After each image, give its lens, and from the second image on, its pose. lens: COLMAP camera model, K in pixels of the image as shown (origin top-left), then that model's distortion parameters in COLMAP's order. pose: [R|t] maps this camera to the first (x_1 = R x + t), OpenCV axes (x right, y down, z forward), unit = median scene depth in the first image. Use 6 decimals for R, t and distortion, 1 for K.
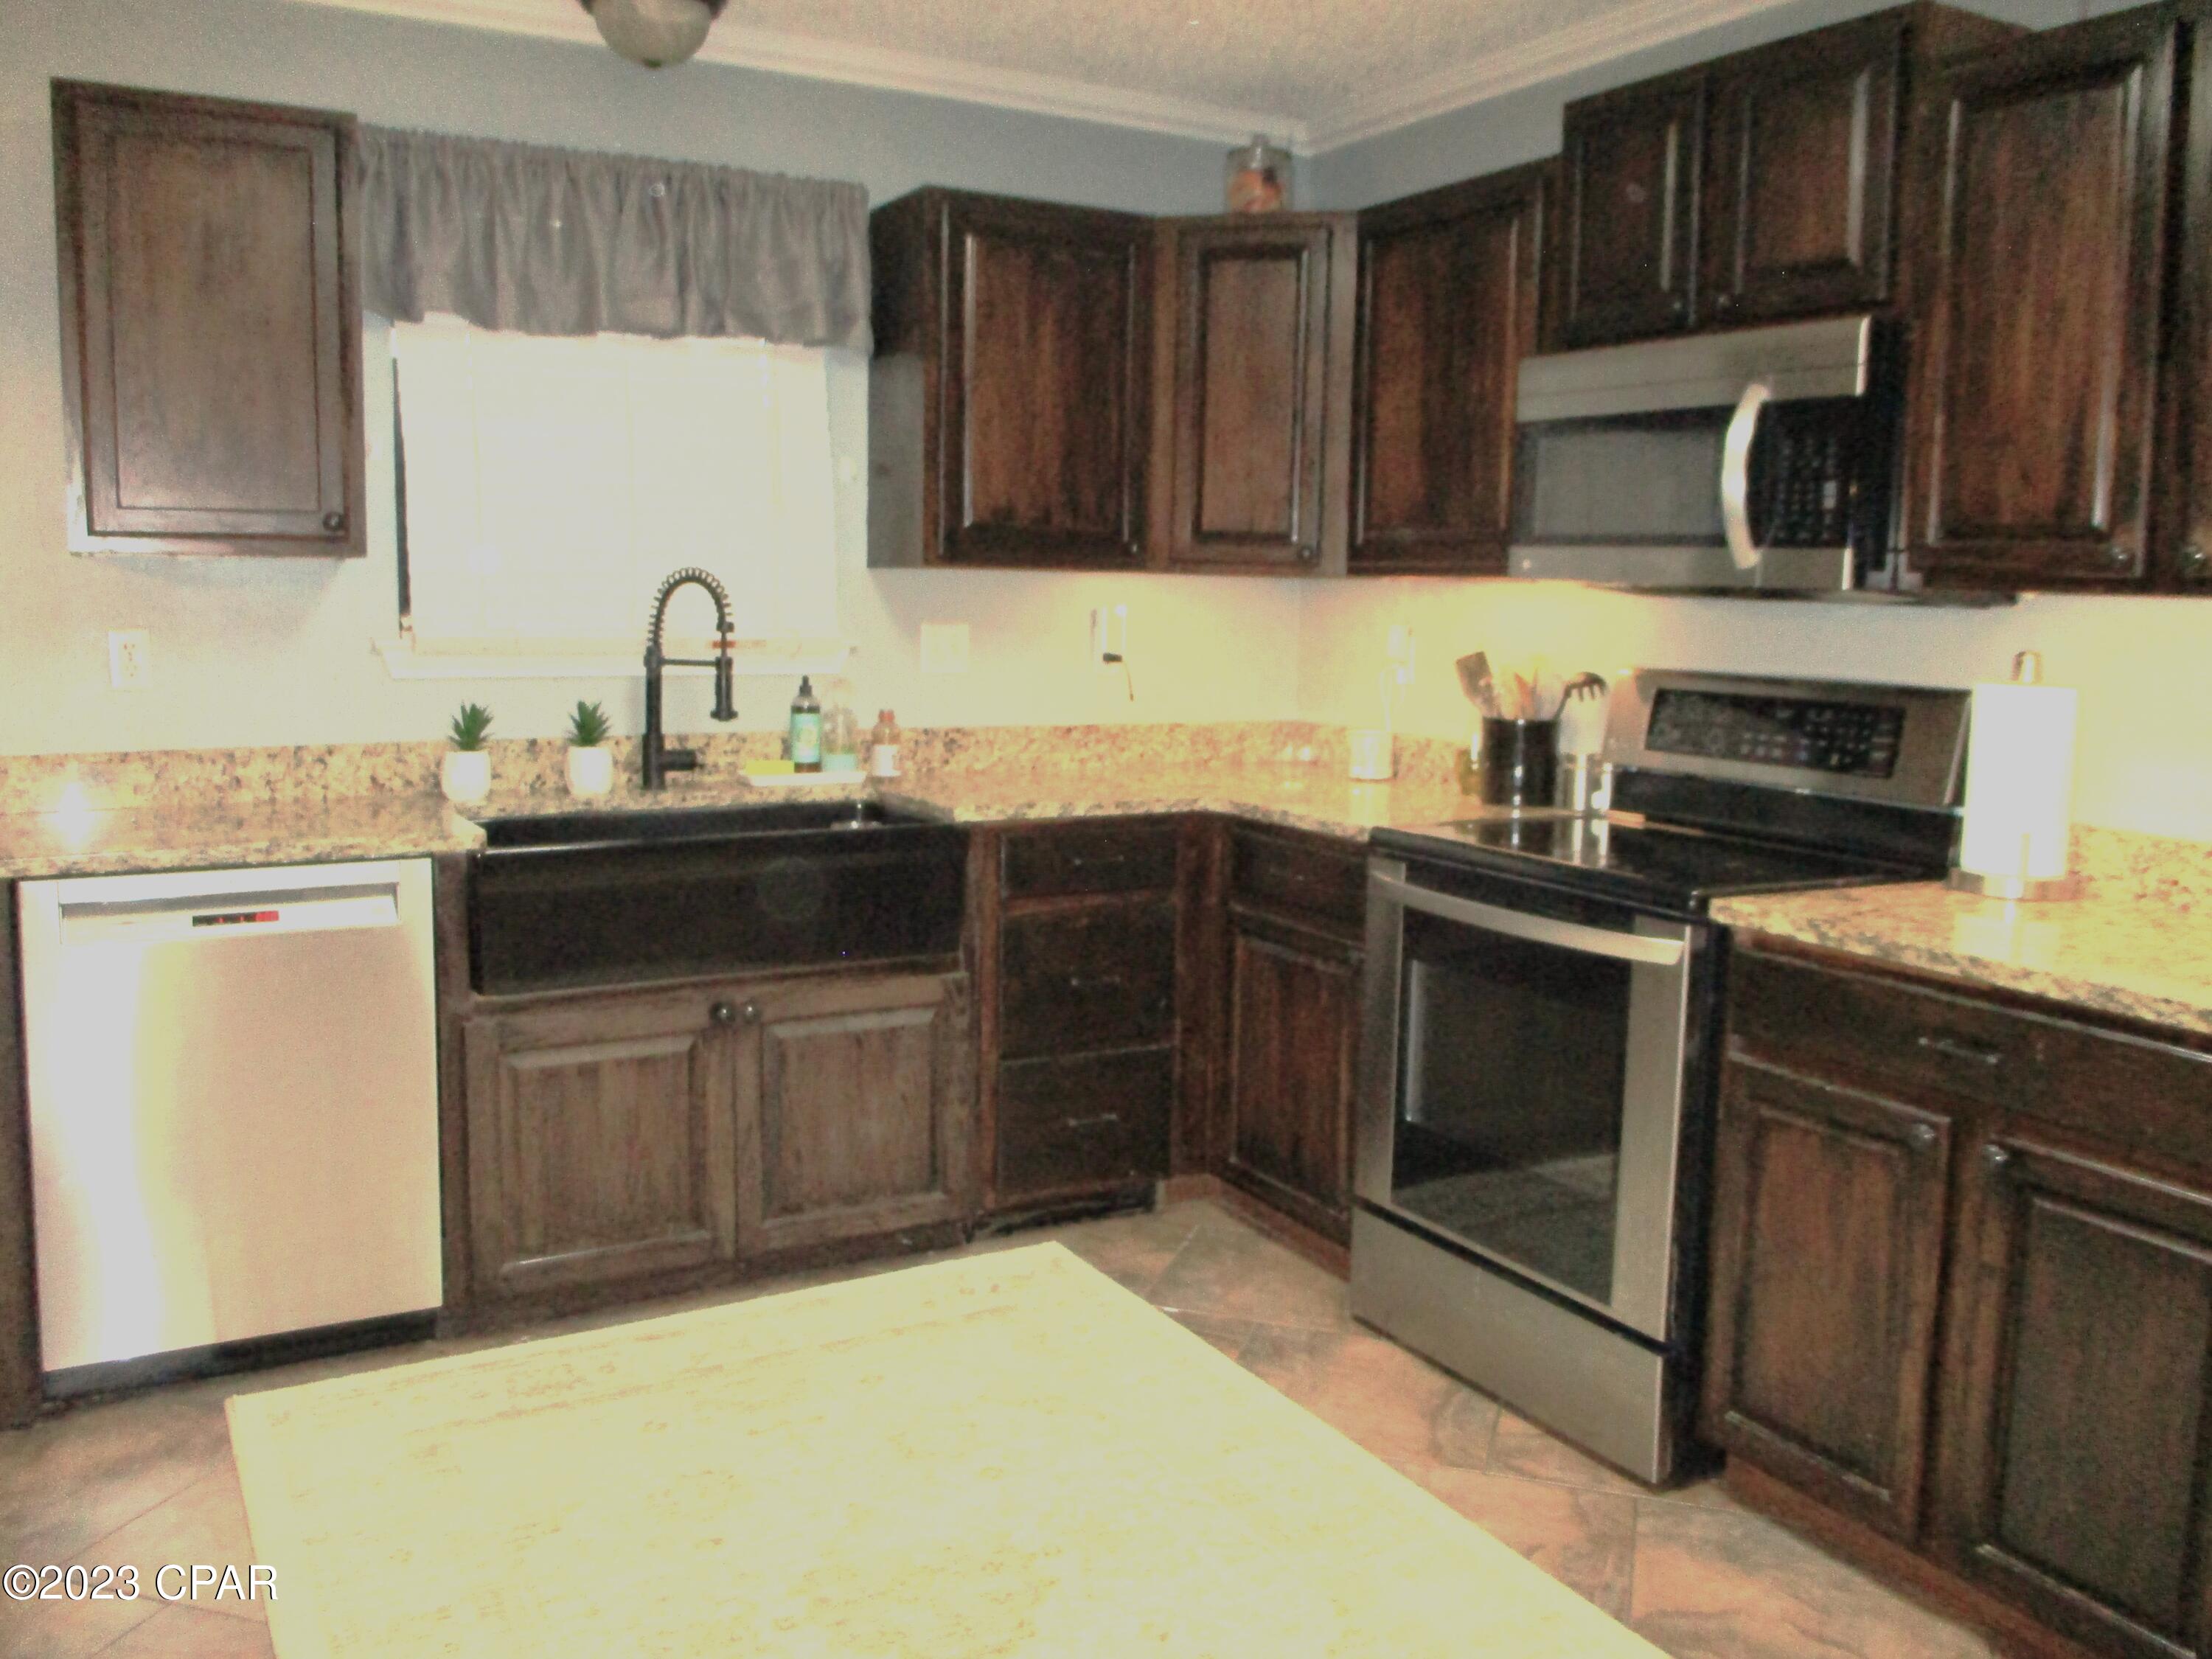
lens RADIAL K [[1810.5, 0, 1106.0], [0, 1810.5, 829.5], [0, 0, 1]] dist [-0.089558, 0.002046]
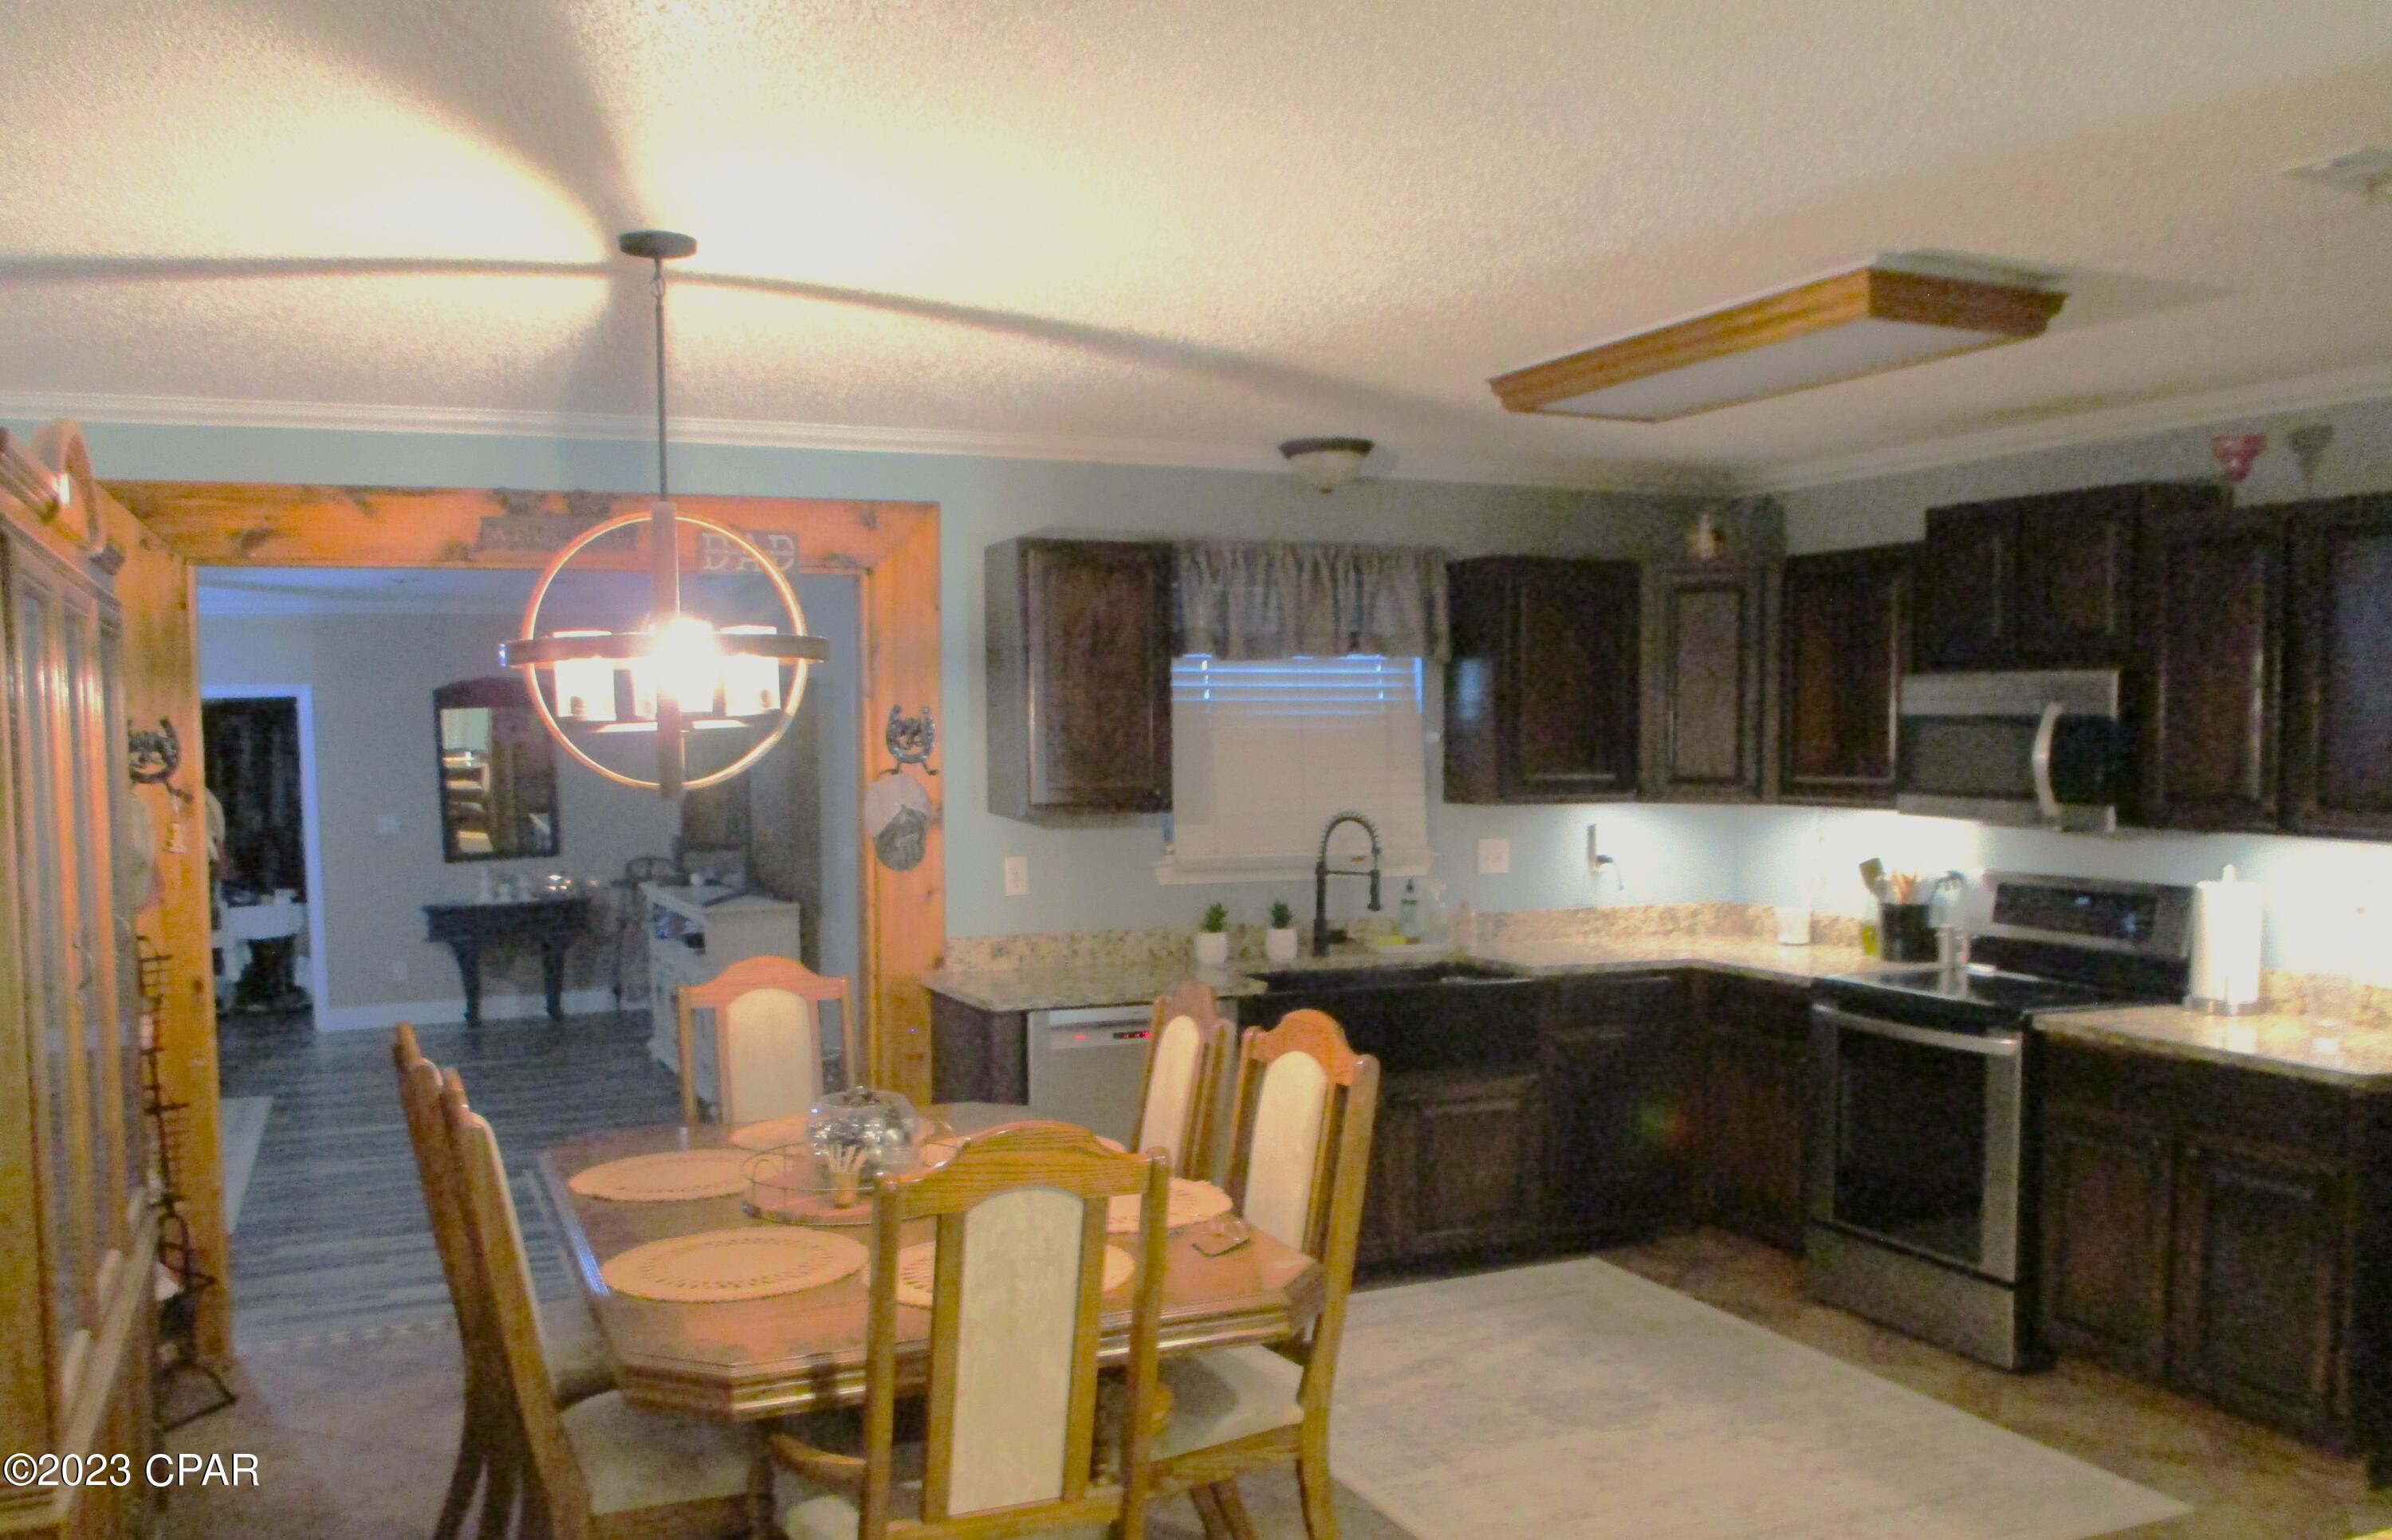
lens RADIAL K [[1967.0, 0, 1192.0], [0, 1967.0, 847.0], [0, 0, 1]] dist [-0.069728, -0.002398]
pose [[0.994285, -0.014013, -0.105833, -0.197581], [0.005959, 0.997087, -0.076041, 0.011911], [0.106590, 0.074975, 0.991472, -0.706562]]
